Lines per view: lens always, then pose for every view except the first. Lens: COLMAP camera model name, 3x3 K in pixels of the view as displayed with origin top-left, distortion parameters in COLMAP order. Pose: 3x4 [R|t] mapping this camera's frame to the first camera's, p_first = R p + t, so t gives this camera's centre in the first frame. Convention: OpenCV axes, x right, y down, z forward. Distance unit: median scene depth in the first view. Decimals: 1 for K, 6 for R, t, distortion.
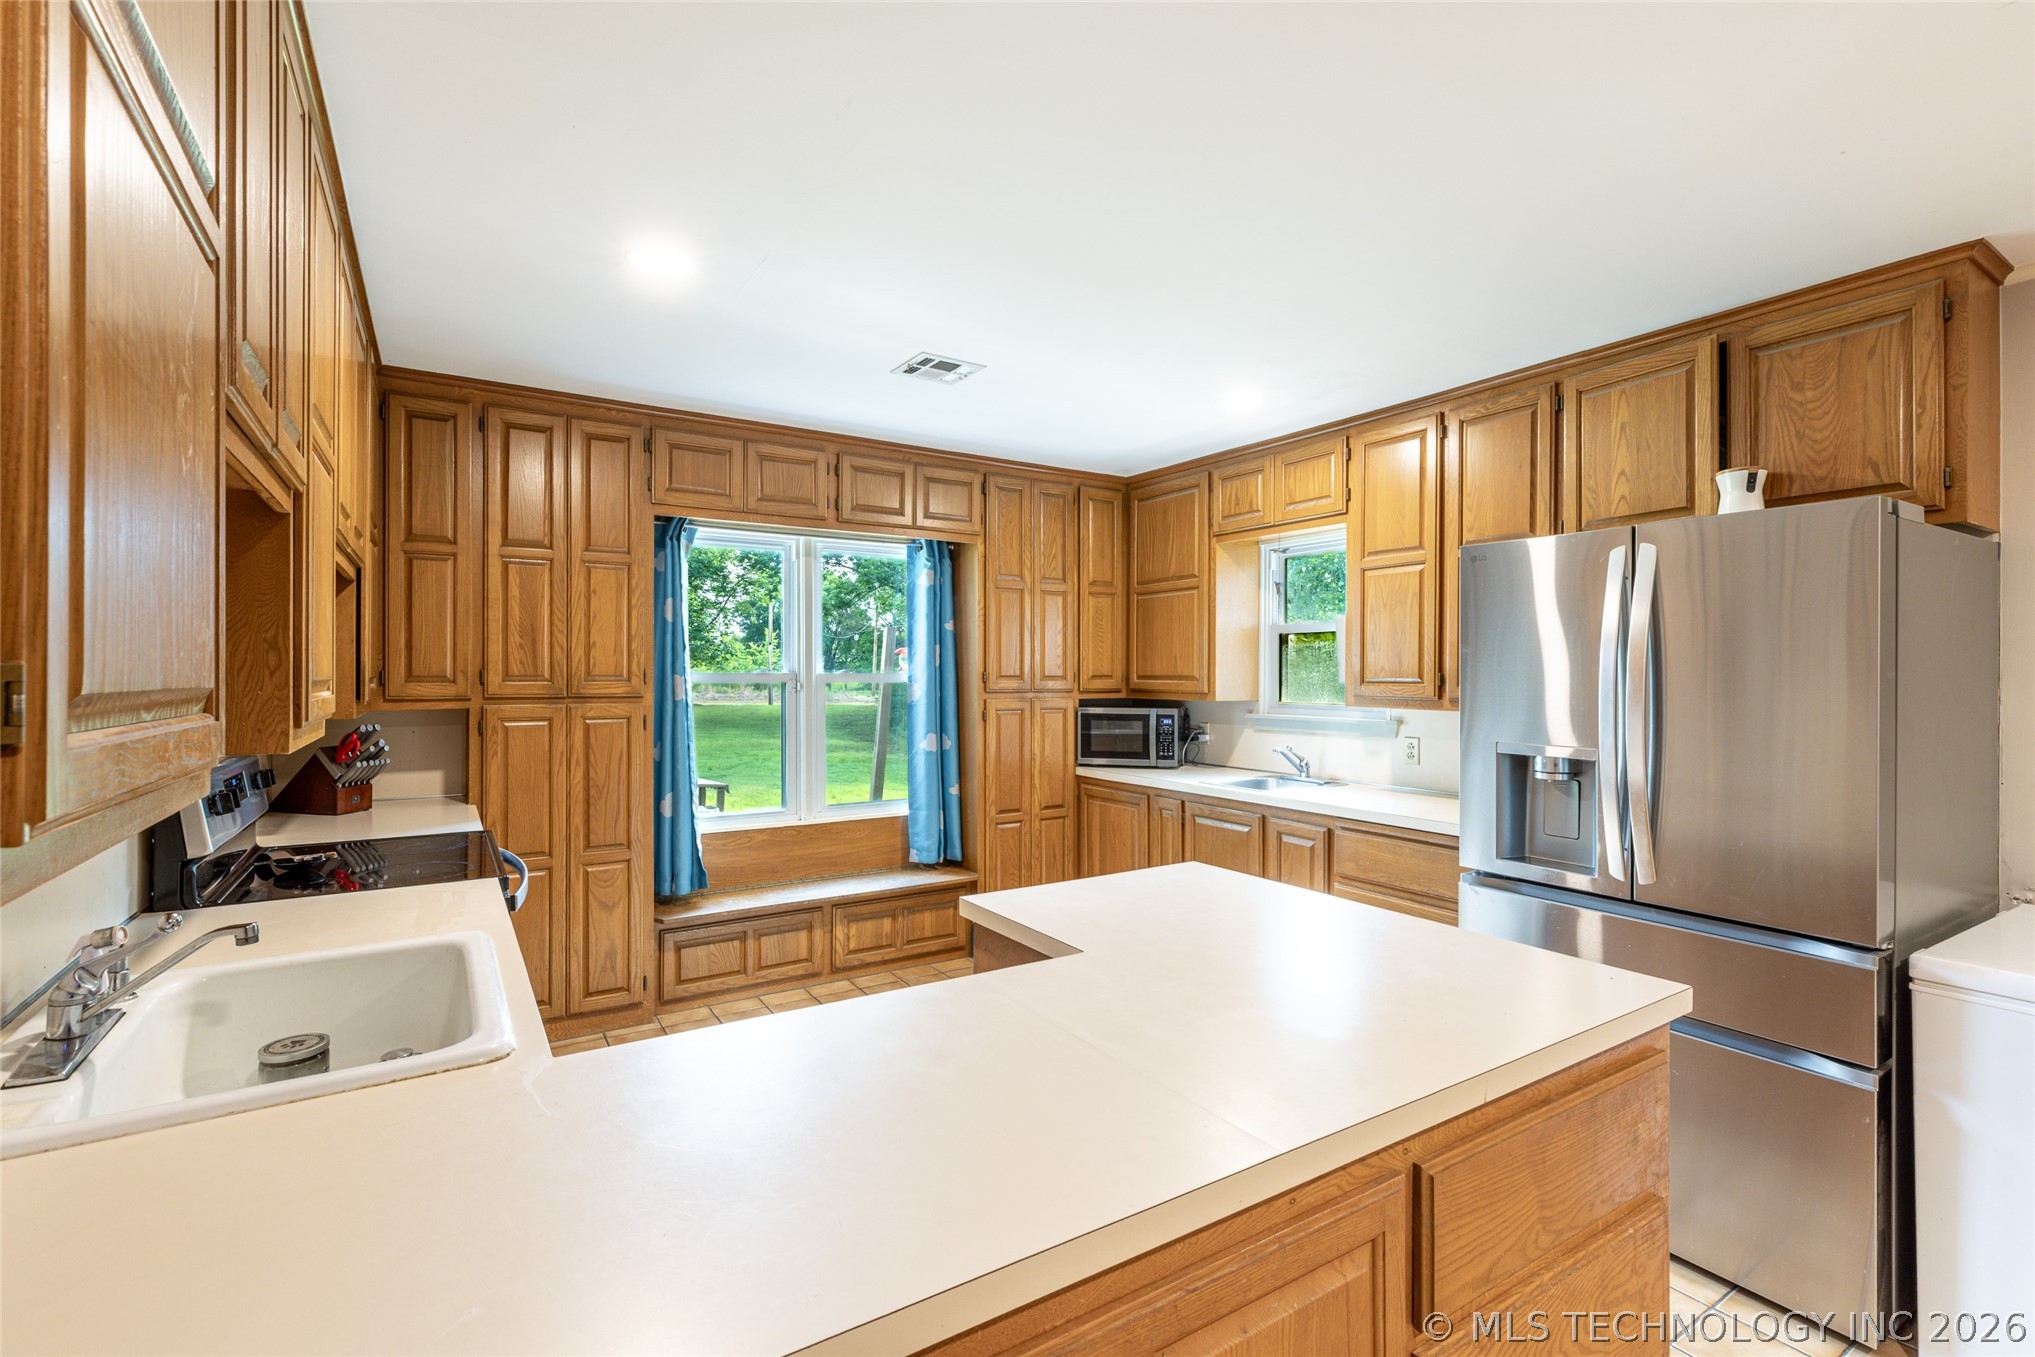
lens RADIAL K [[914.3, 0, 1017.5], [0, 914.3, 671.5], [0, 0, 1]] dist [0.005077, -0.000624]
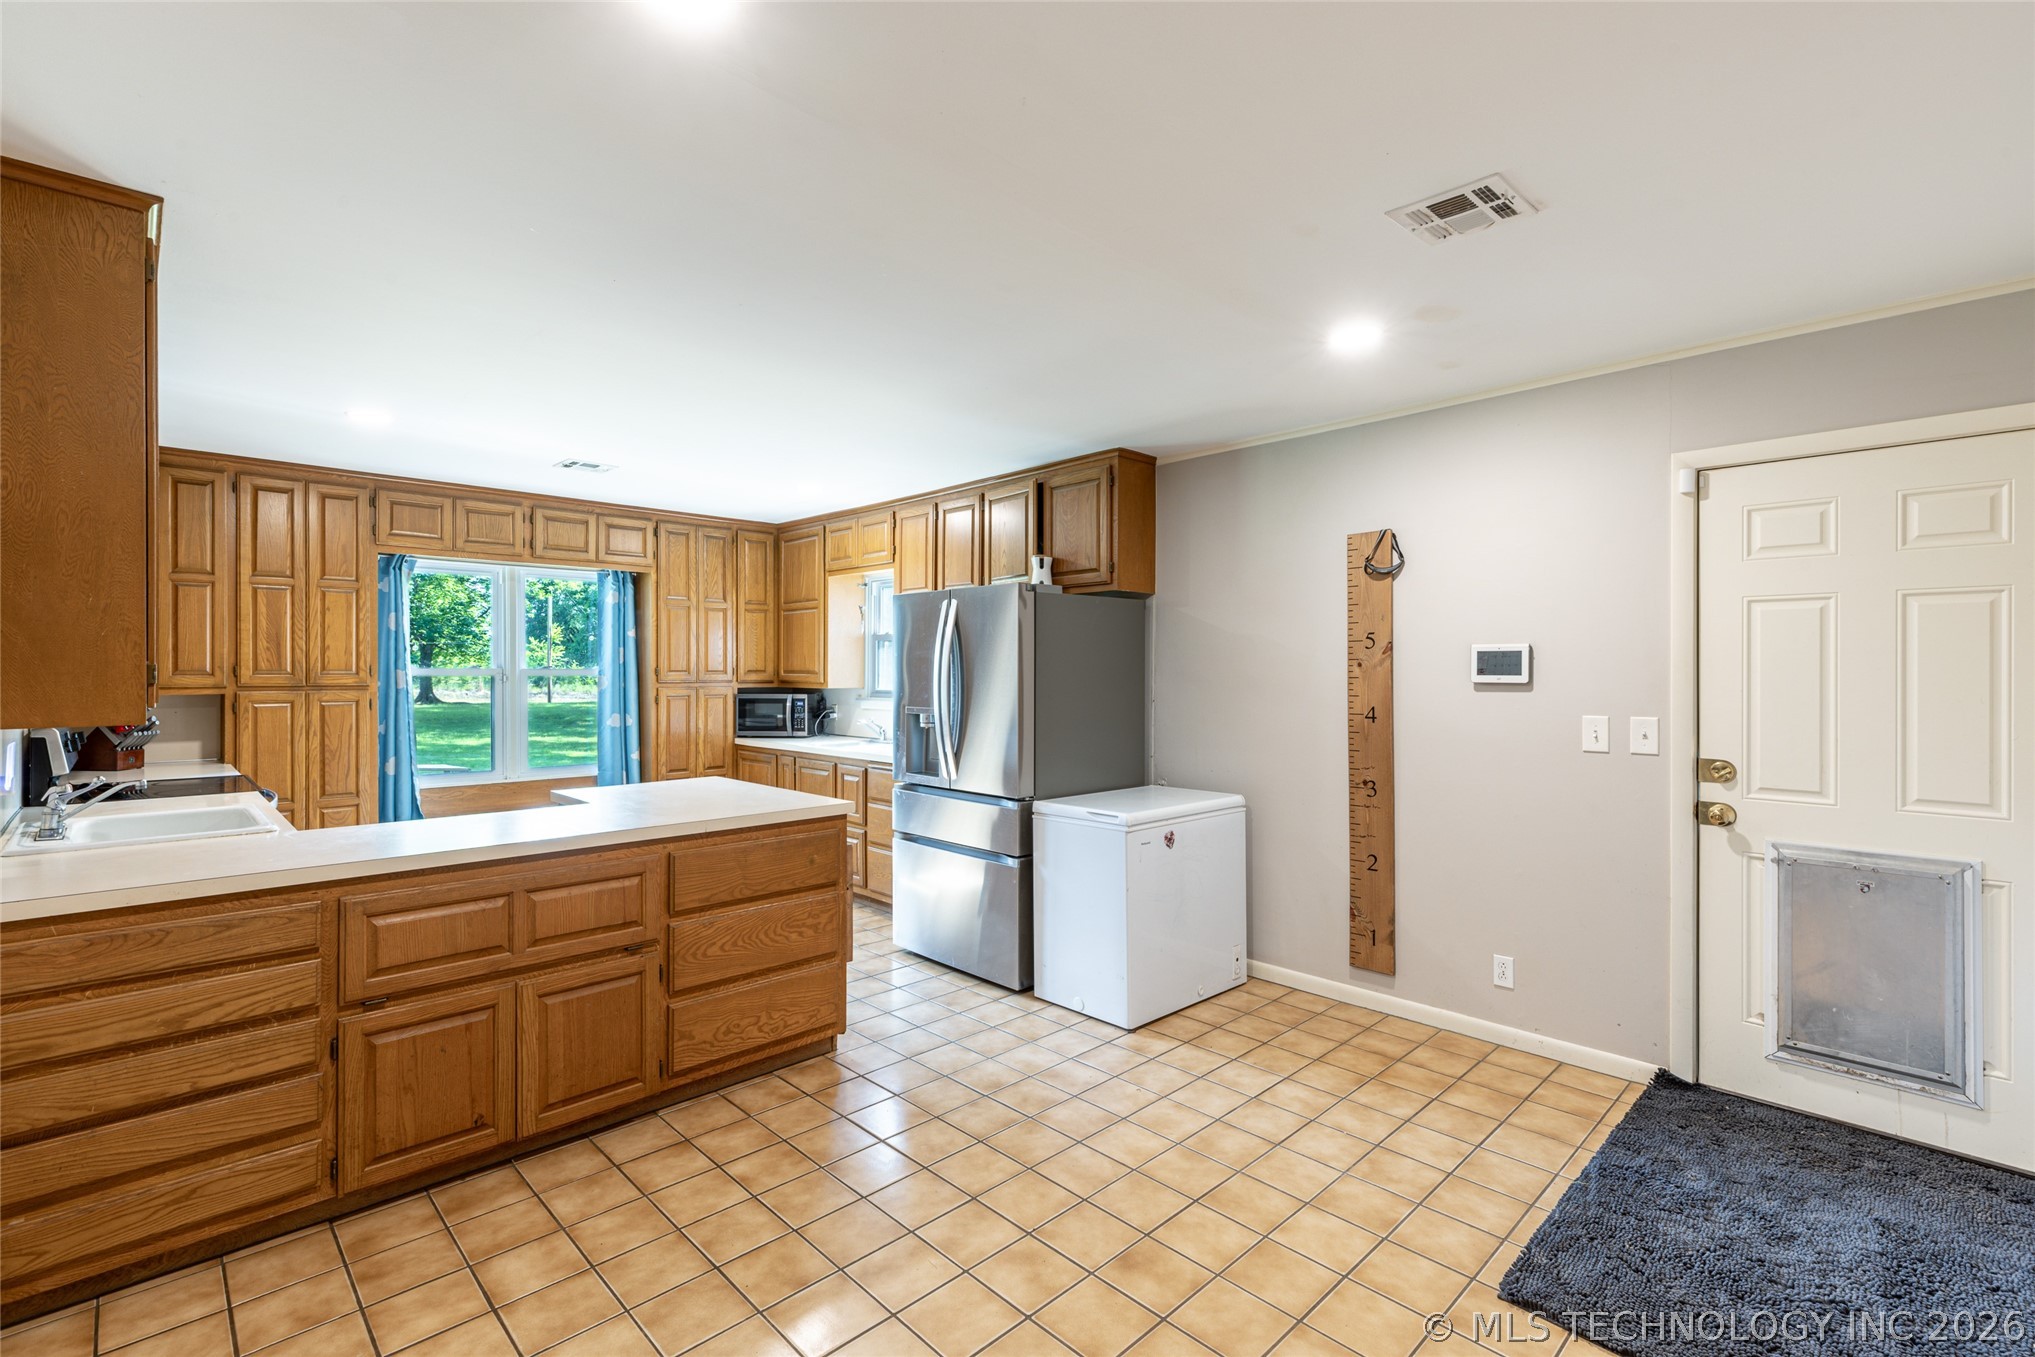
lens RADIAL K [[914.3, 0, 1017.5], [0, 914.3, 671.5], [0, 0, 1]] dist [0.005077, -0.000624]
pose [[0.979646, -0.000940, 0.200731, 0.222489], [0.000281, 0.999994, 0.003312, 0.001654], [-0.200733, -0.003188, 0.979641, -0.450533]]
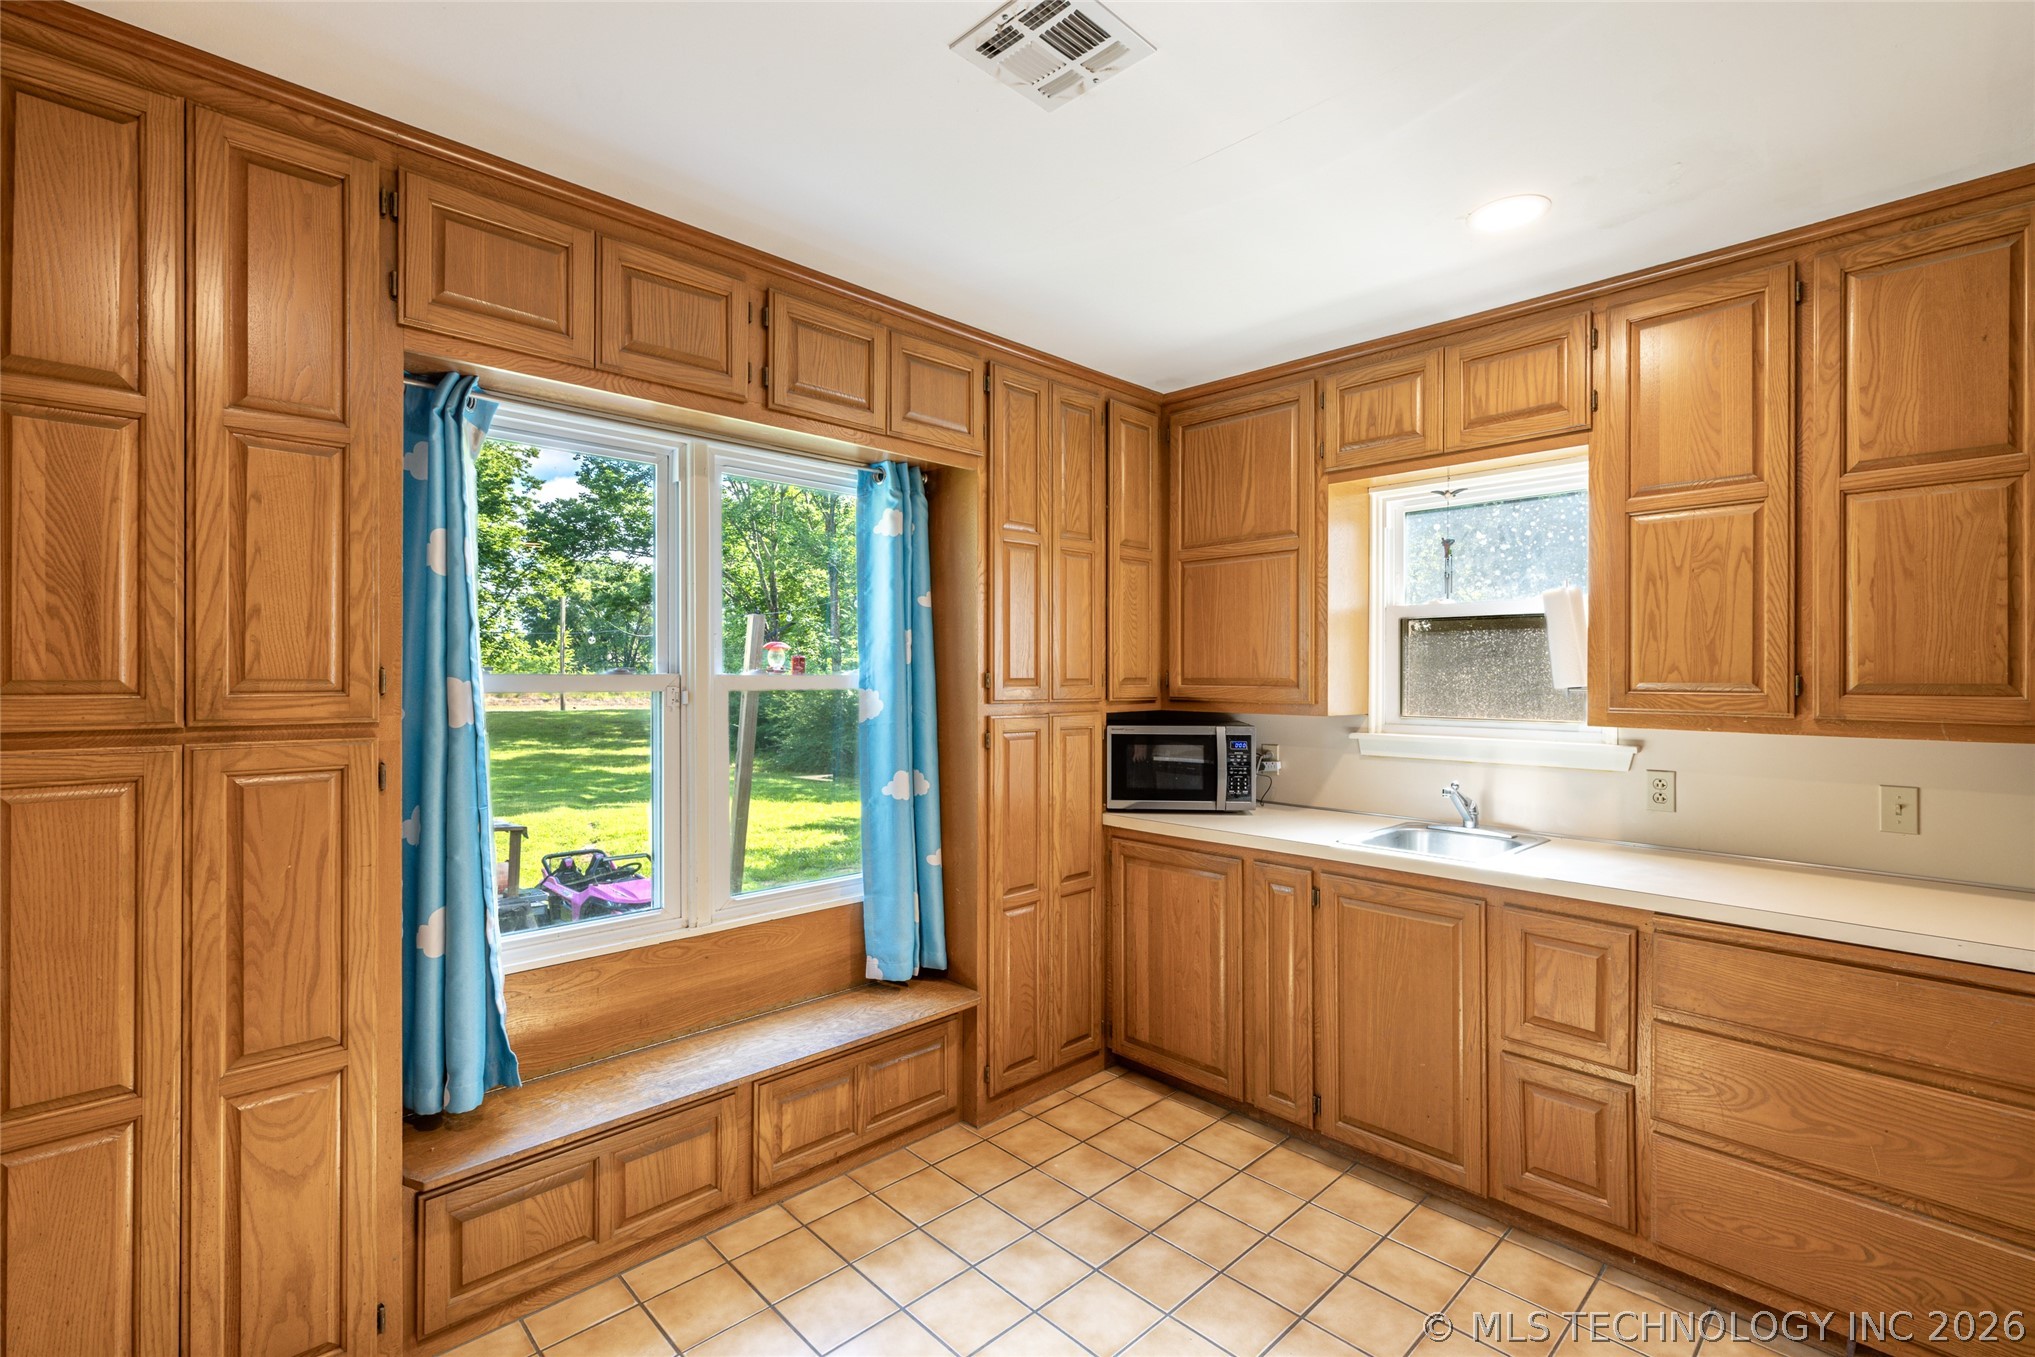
lens RADIAL K [[910.8, 0, 1017.4], [0, 910.8, 672.5], [0, 0, 1]] dist [0.002800, 0.000060]
pose [[0.979604, 0.000904, 0.200935, -0.147438], [-0.000907, 1.000000, -0.000077, 0.000186], [-0.200935, -0.000106, 0.979605, 0.387475]]
